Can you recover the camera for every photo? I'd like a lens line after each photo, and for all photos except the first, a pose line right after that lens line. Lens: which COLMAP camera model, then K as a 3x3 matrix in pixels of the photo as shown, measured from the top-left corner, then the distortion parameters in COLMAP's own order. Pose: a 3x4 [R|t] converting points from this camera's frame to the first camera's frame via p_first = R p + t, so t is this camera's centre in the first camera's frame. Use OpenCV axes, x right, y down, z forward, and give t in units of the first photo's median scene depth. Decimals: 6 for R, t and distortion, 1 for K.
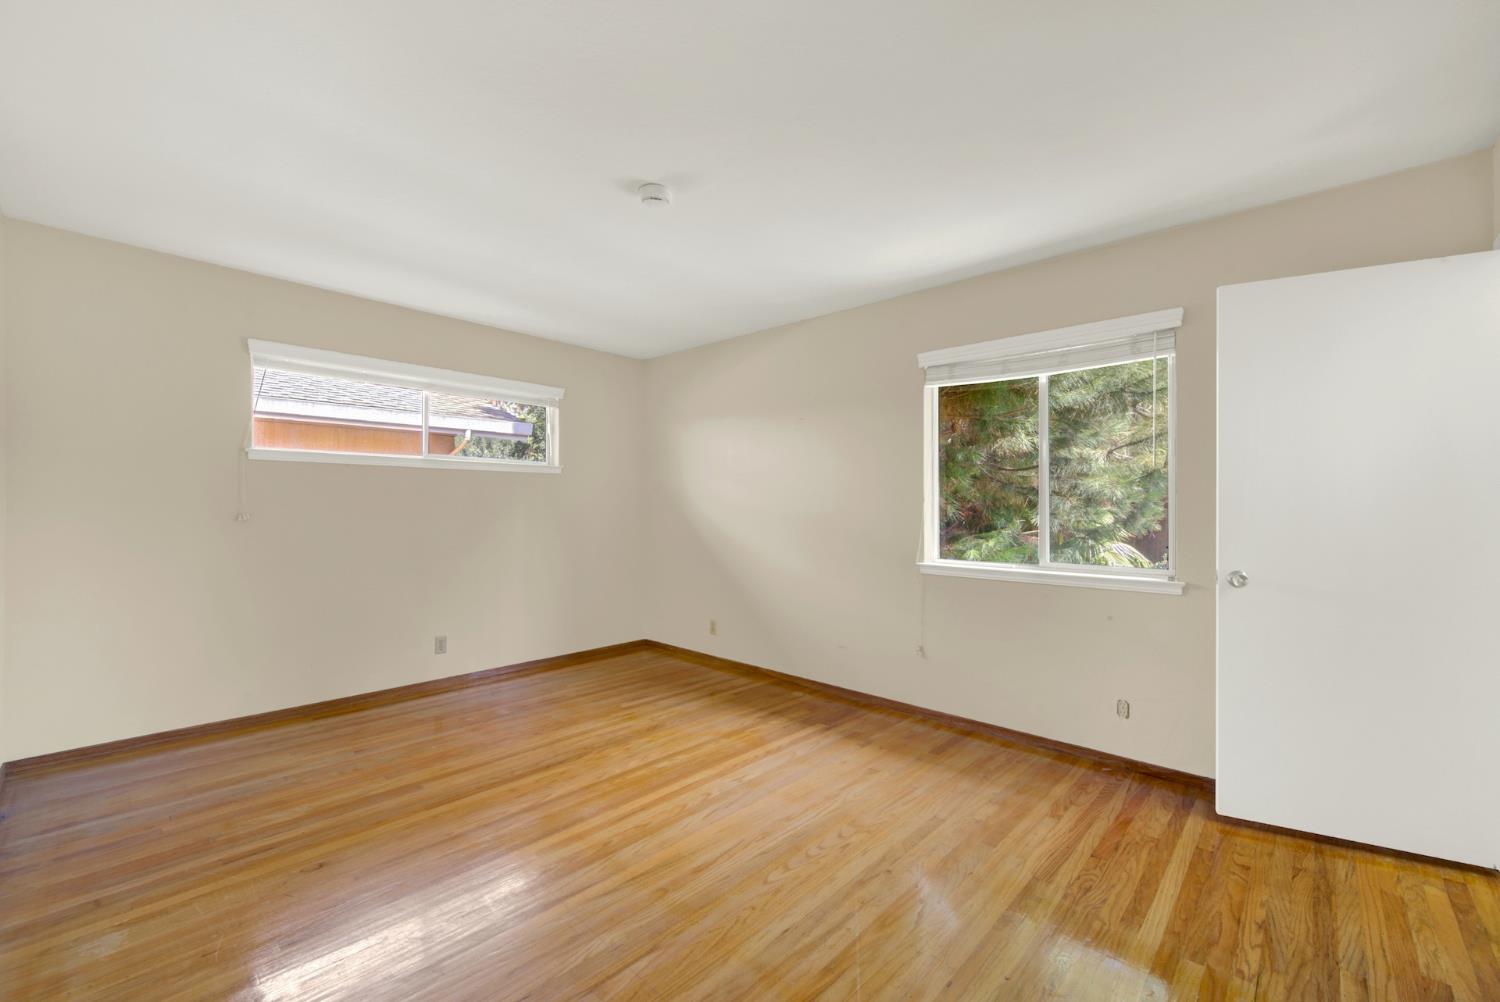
lens RADIAL K [[613.5, 0, 754.8], [0, 613.5, 503.5], [0, 0, 1]] dist [0.000883, -0.002073]
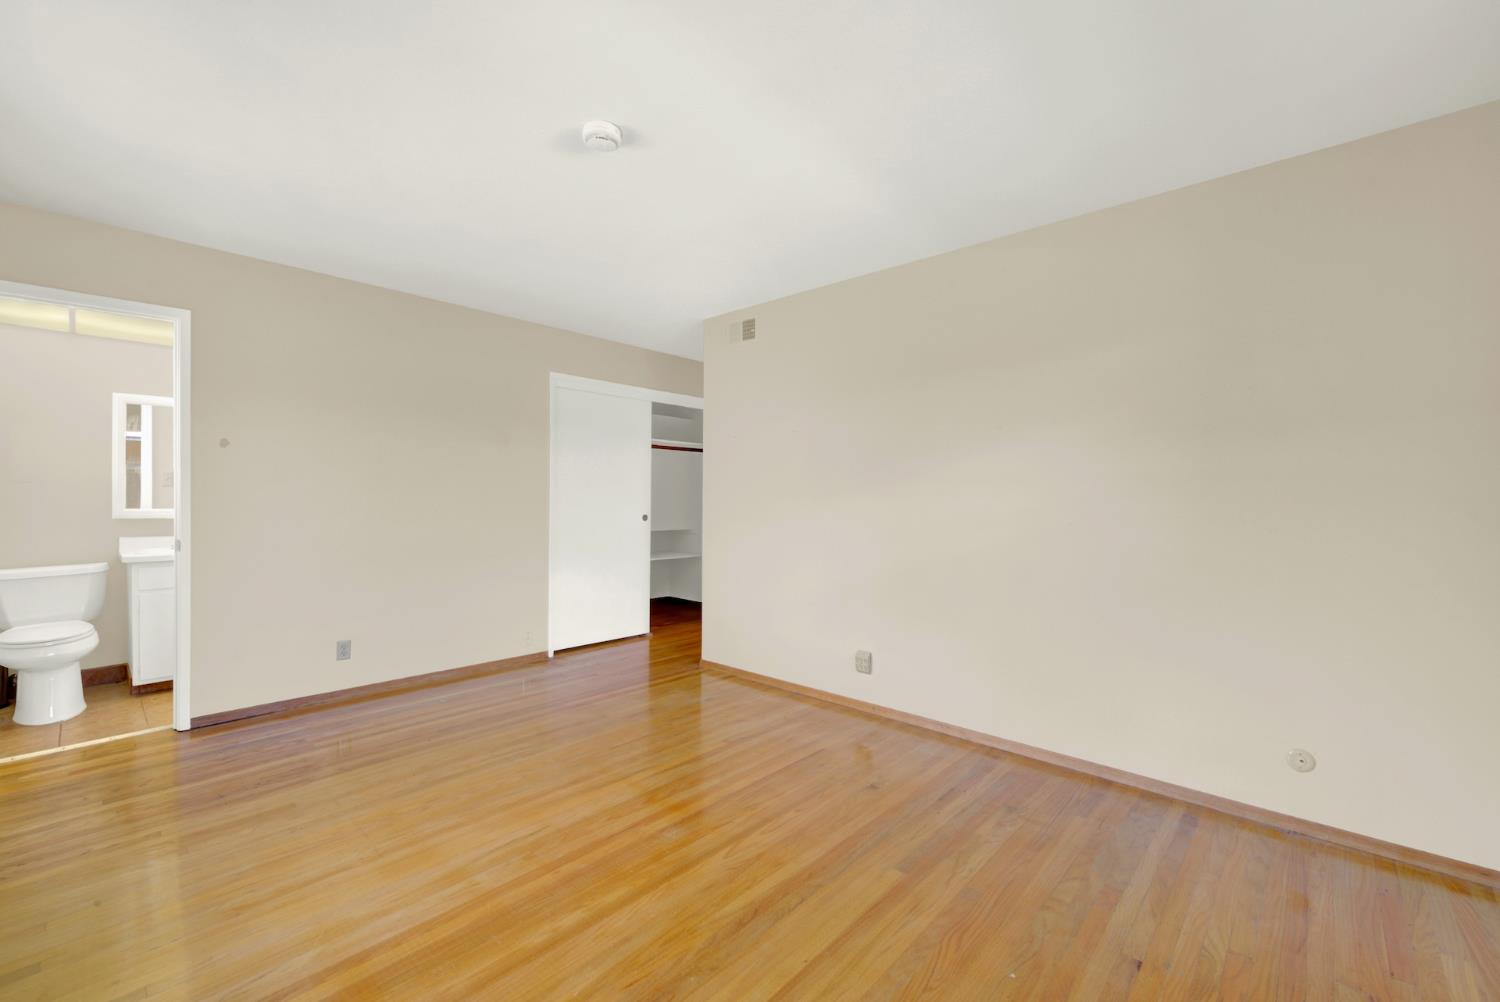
lens RADIAL K [[613.5, 0, 754.8], [0, 613.5, 503.5], [0, 0, 1]] dist [0.000883, -0.002073]
pose [[-0.999931, -0.011116, -0.003710, -0.314704], [-0.011144, 0.999910, 0.007513, 0.005109], [0.003627, 0.007554, -0.999965, 1.554172]]
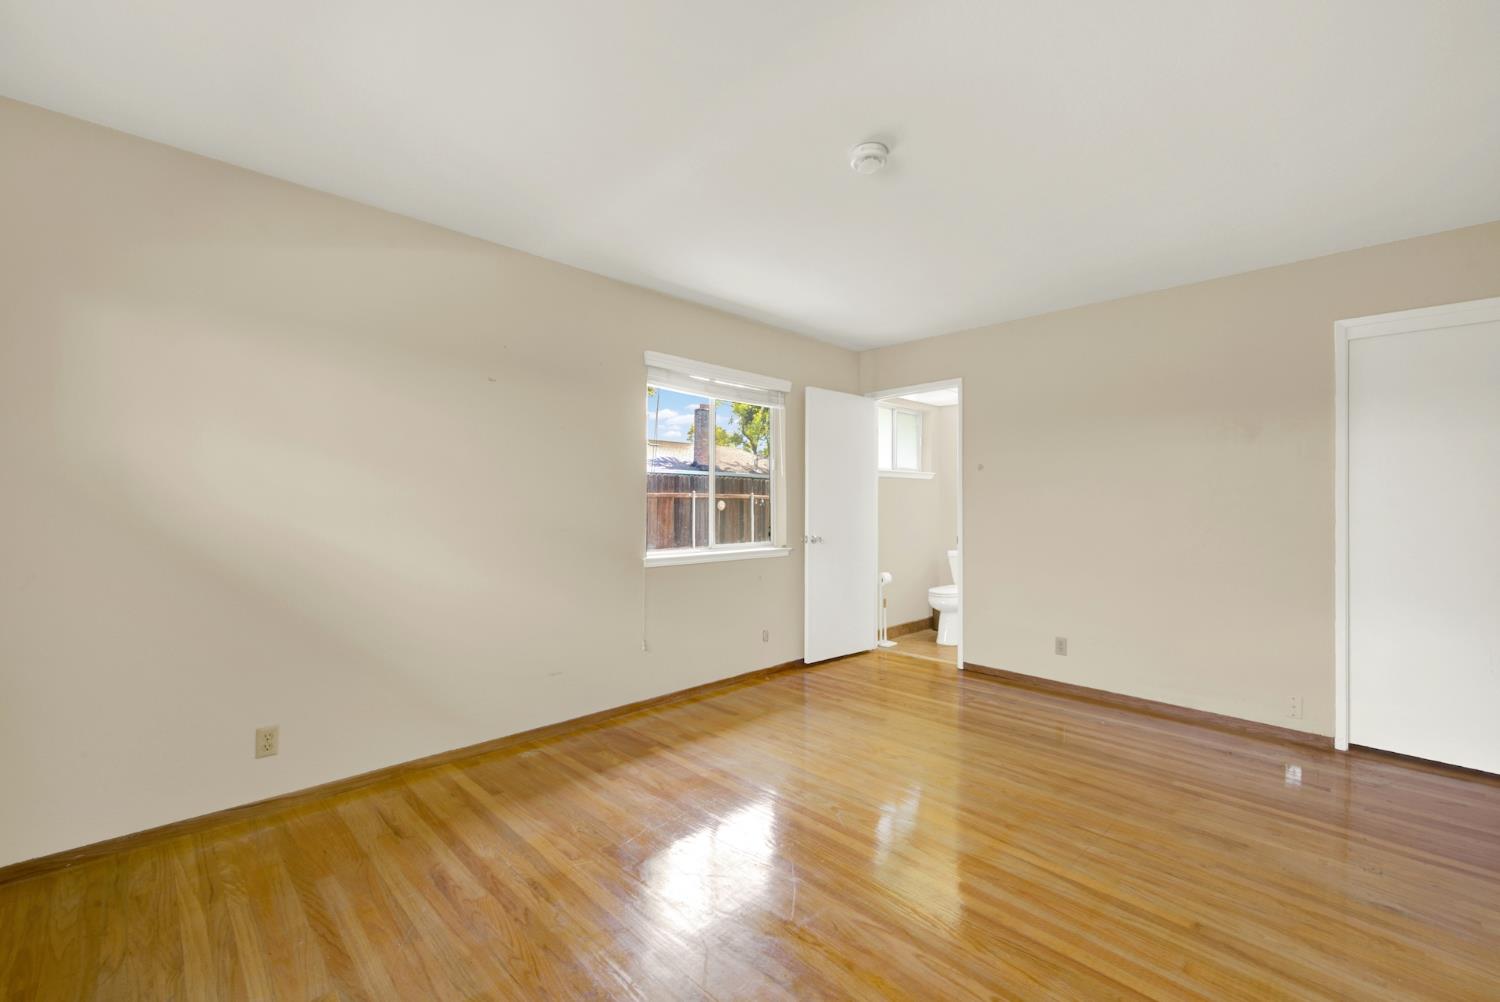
lens RADIAL K [[613.5, 0, 754.8], [0, 613.5, 503.5], [0, 0, 1]] dist [0.000883, -0.002073]
pose [[0.045590, -0.006377, 0.998940, -0.888355], [-0.010638, 0.999920, 0.006868, -0.001185], [-0.998904, -0.010940, 0.045518, 0.941372]]
